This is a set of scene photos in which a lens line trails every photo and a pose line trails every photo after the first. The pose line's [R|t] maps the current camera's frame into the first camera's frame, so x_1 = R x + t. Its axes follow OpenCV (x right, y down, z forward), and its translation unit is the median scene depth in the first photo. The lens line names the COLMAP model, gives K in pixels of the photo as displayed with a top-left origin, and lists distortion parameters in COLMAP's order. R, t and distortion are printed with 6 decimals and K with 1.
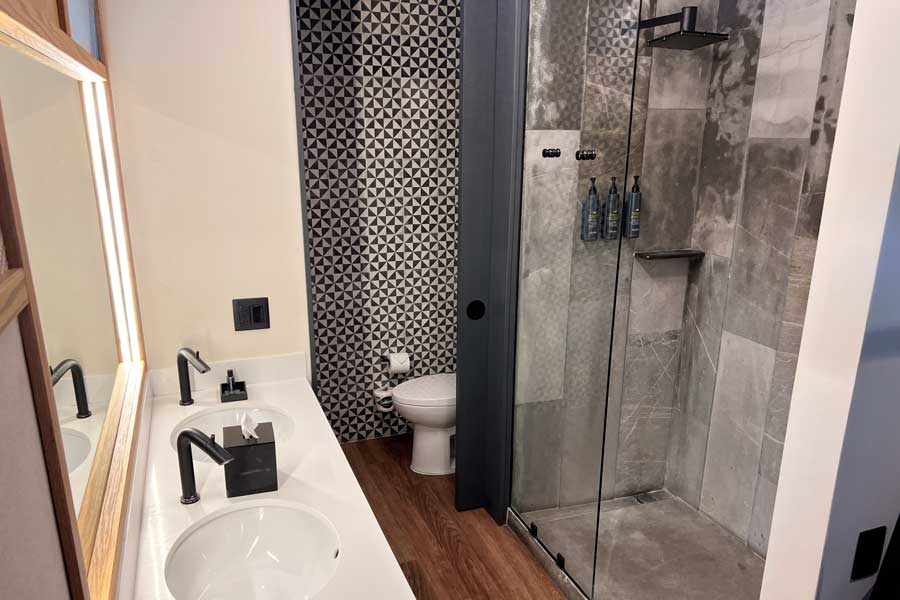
lens RADIAL K [[668.8, 0, 449.6], [0, 668.8, 302.8], [0, 0, 1]] dist [0.023211, -0.004971]
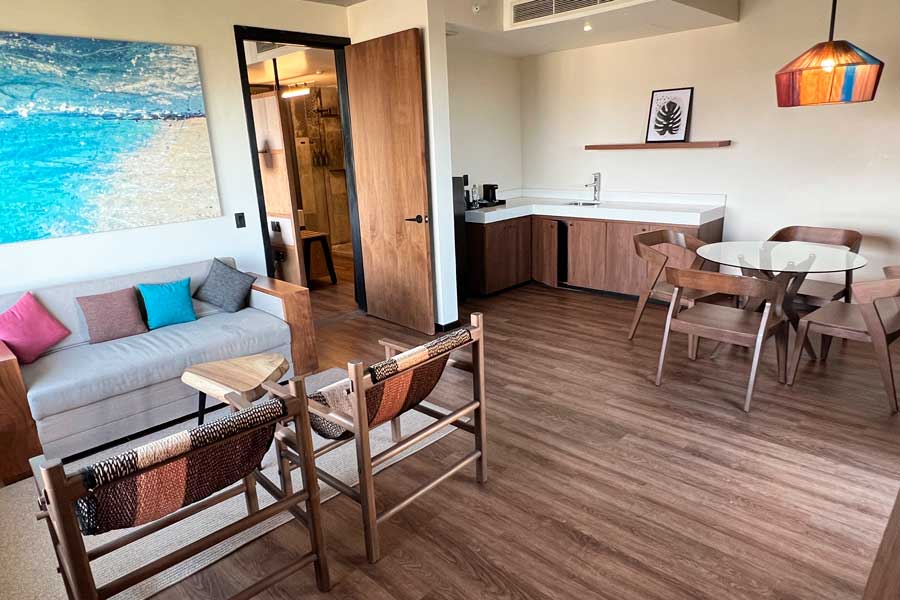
lens RADIAL K [[570.3, 0, 453.0], [0, 570.3, 300.1], [0, 0, 1]] dist [-0.000458, -0.005282]
pose [[0.900550, -0.164325, 0.402501, -0.509374], [0.168560, 0.985370, 0.025153, 0.693961], [-0.400746, 0.045194, 0.915074, -2.202334]]
